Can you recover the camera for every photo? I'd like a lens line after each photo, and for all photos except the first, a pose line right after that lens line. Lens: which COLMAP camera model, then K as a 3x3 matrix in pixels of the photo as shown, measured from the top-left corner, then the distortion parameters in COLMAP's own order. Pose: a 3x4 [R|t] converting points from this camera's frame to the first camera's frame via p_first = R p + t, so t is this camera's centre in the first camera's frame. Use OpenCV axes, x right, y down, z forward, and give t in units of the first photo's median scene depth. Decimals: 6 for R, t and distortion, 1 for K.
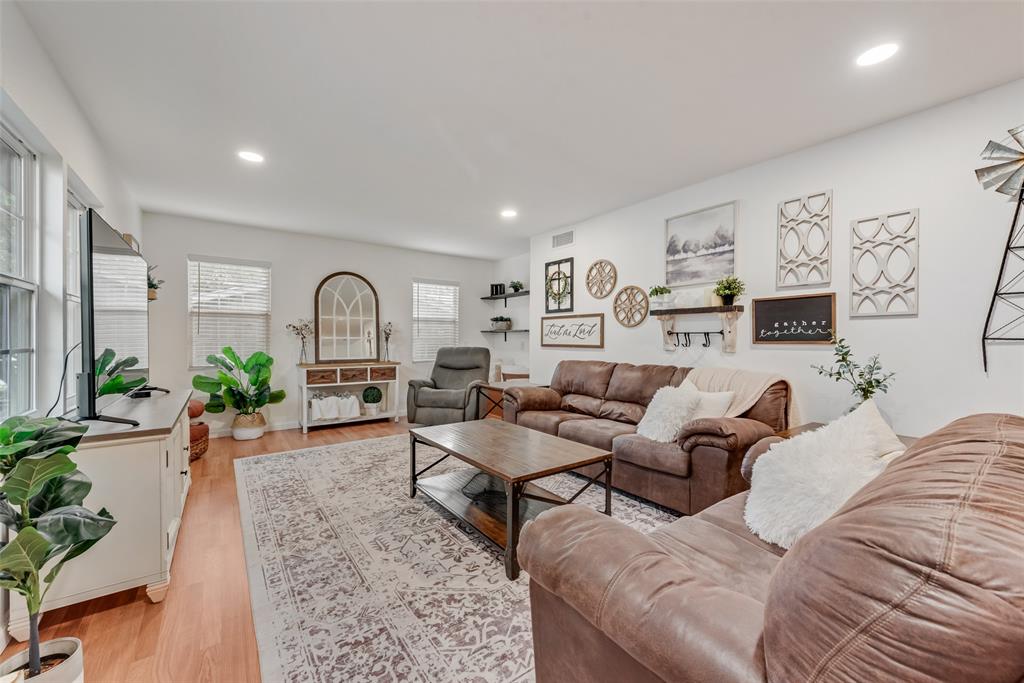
lens RADIAL K [[401.6, 0, 507.5], [0, 401.6, 341.0], [0, 0, 1]] dist [0.015052, -0.000144]
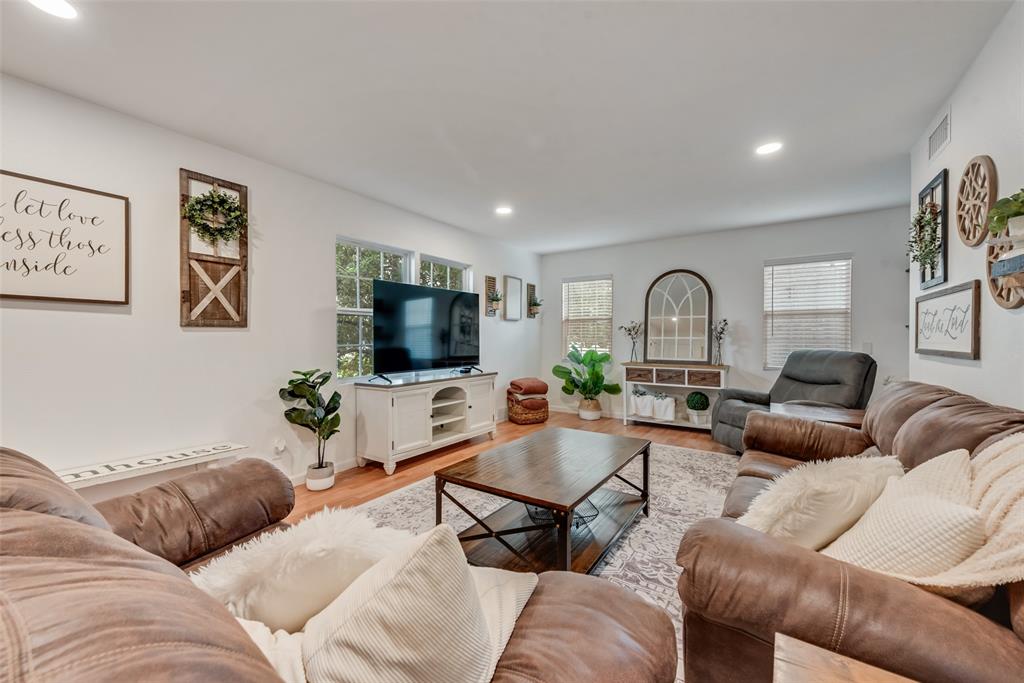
lens RADIAL K [[401.6, 0, 505.4], [0, 401.6, 346.2], [0, 0, 1]] dist [0.015052, -0.000144]
pose [[0.338558, 0.016510, -0.940801, 0.468530], [-0.003970, 0.999862, 0.016118, -0.002583], [0.940937, -0.001722, 0.338577, 0.362489]]
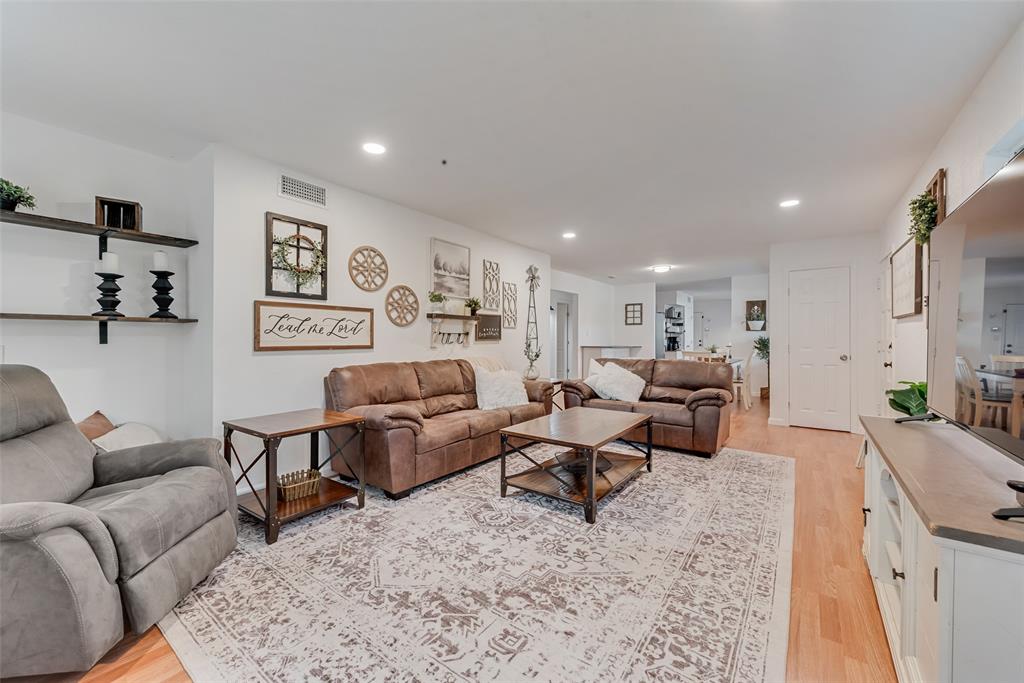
lens RADIAL K [[401.6, 0, 509.6], [0, 401.6, 336.4], [0, 0, 1]] dist [0.015052, -0.000144]
pose [[-0.314423, -0.001275, 0.949282, -0.674190], [-0.000425, 0.999999, 0.001202, -0.009841], [-0.949283, -0.000026, -0.314423, 0.967641]]
